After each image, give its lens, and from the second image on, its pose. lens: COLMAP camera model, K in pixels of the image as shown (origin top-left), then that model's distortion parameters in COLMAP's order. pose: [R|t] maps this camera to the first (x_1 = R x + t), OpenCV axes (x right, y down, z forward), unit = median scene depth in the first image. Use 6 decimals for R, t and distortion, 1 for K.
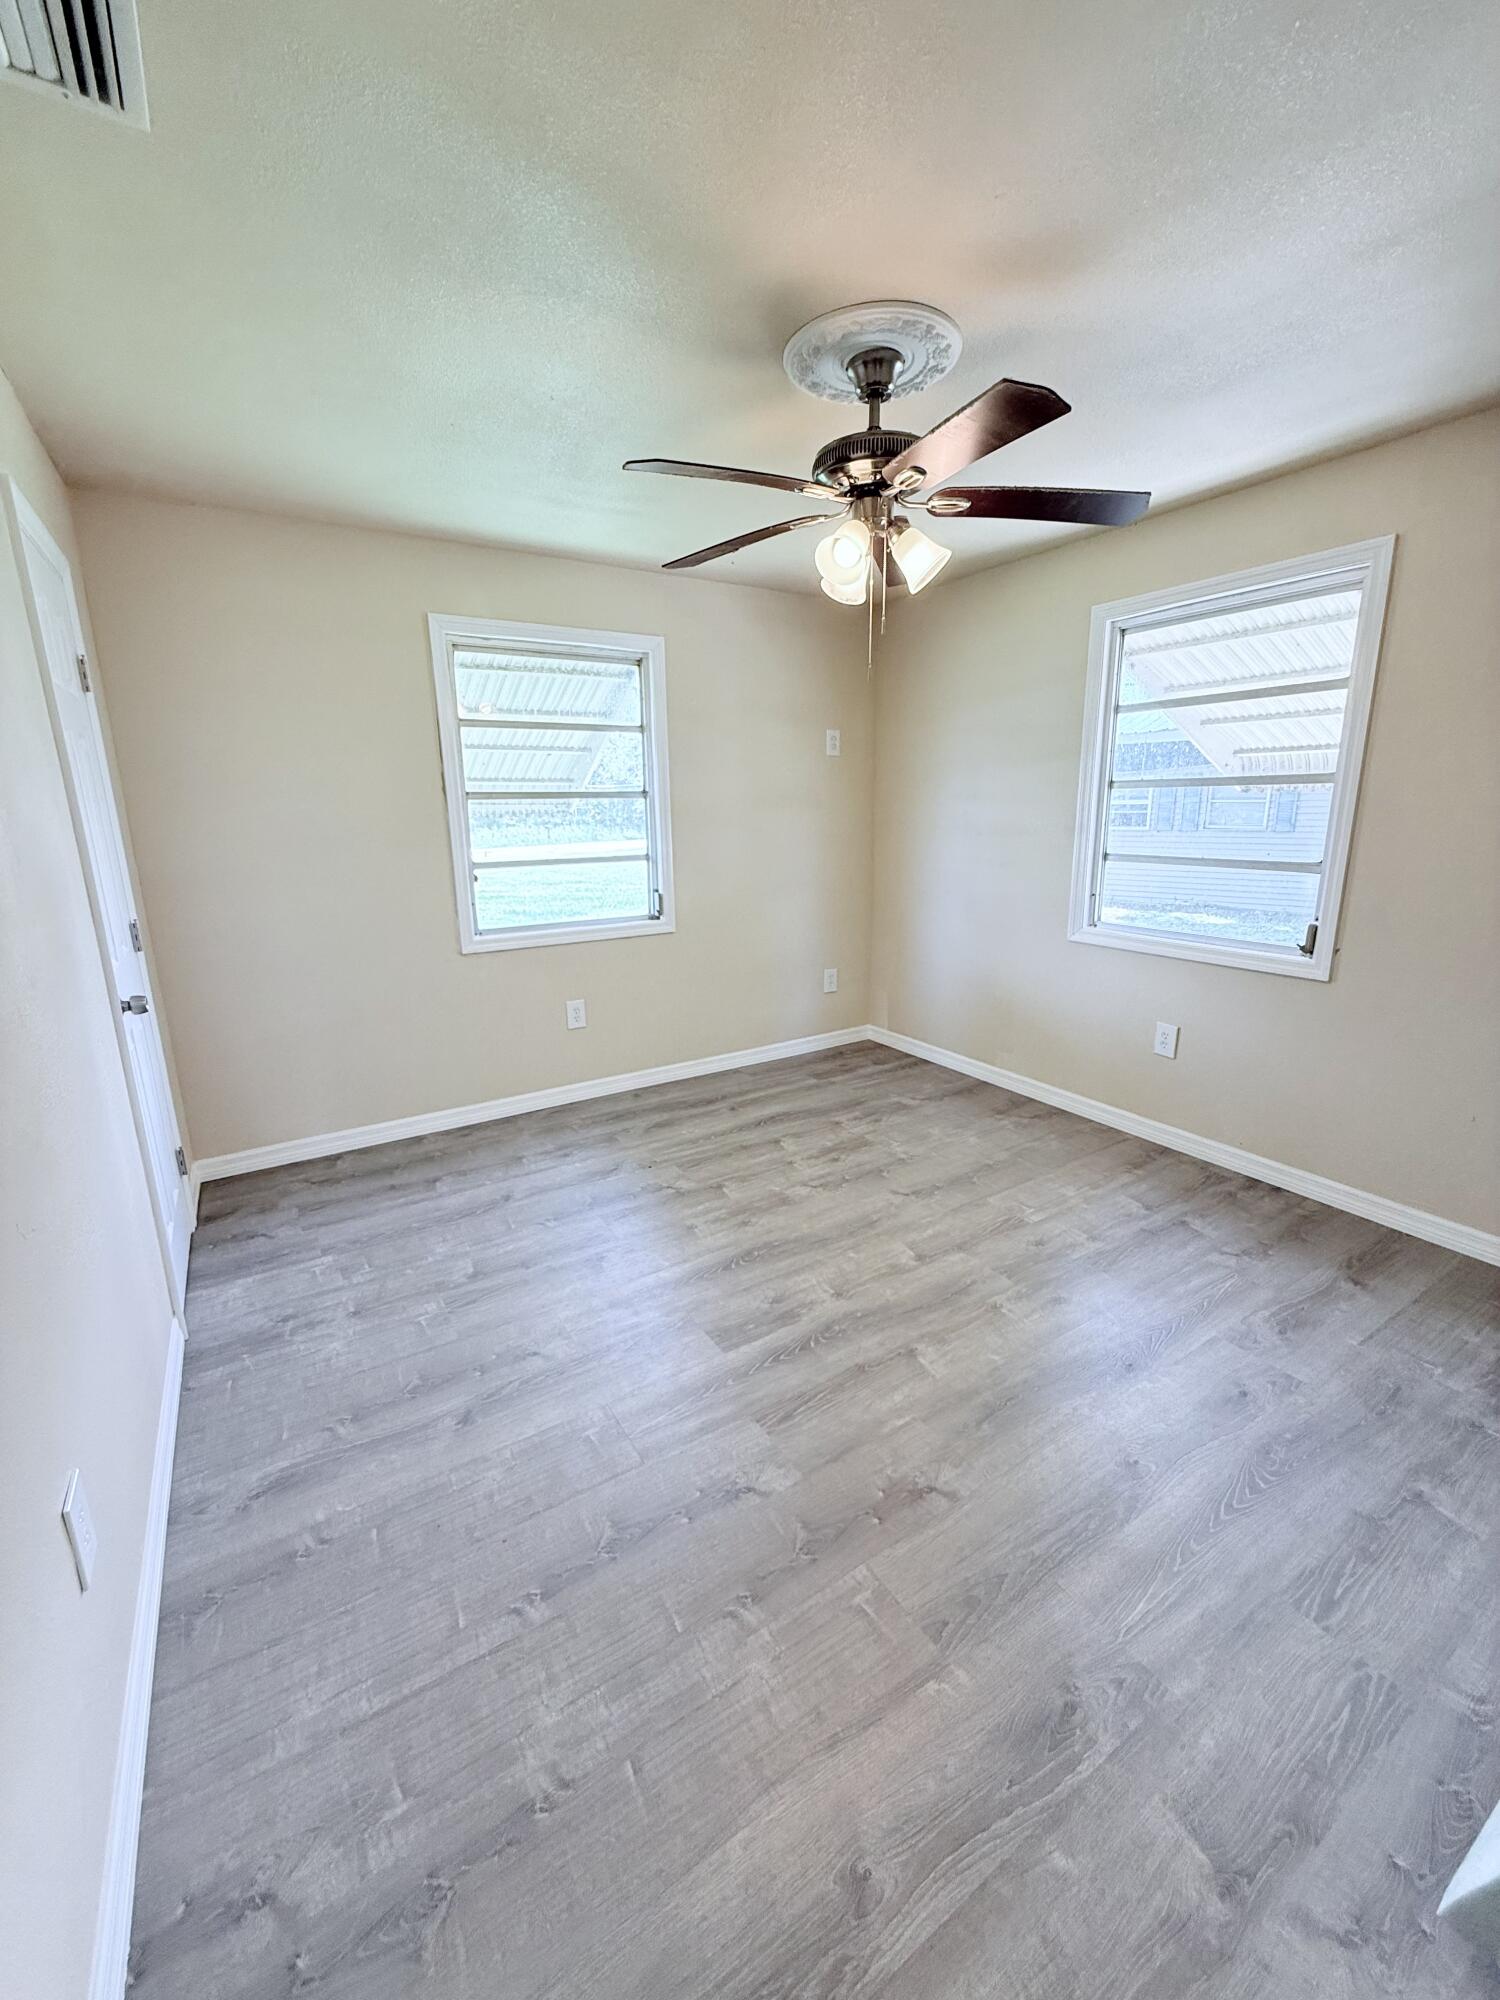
lens RADIAL K [[798.5, 0, 749.5], [0, 798.5, 995.9], [0, 0, 1]] dist [-0.001197, 0.000604]
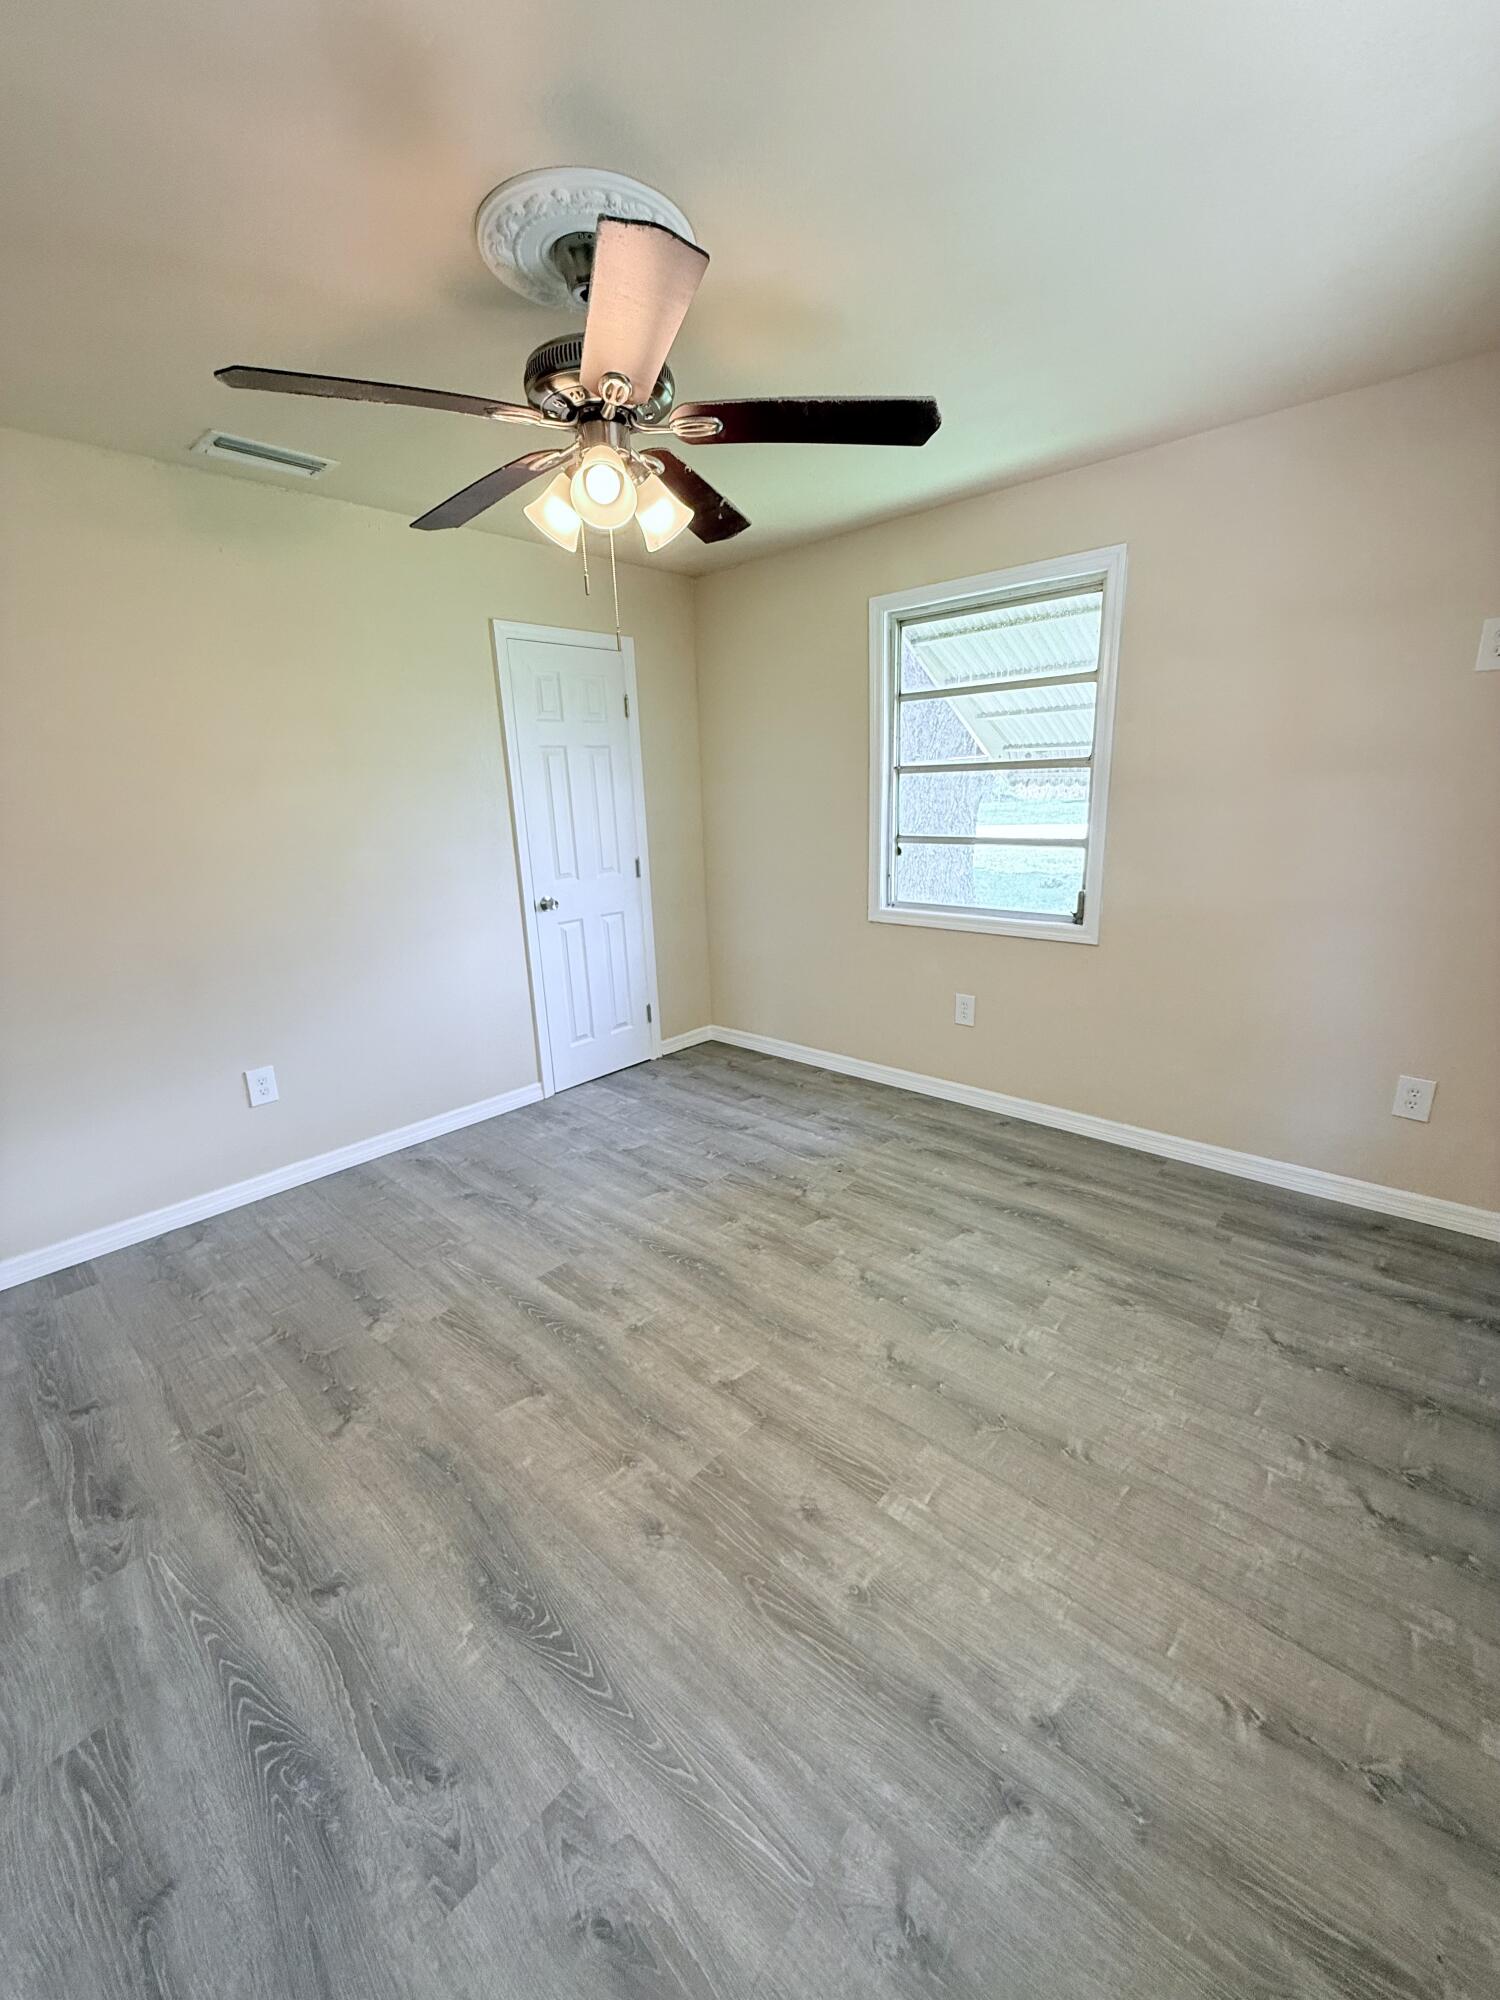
lens RADIAL K [[798.5, 0, 749.5], [0, 798.5, 995.9], [0, 0, 1]] dist [-0.001197, 0.000604]
pose [[0.273103, 0.252097, -0.928365, 0.686803], [-0.197236, 0.959224, 0.202454, -0.158003], [0.941548, 0.127816, 0.311690, 0.595676]]
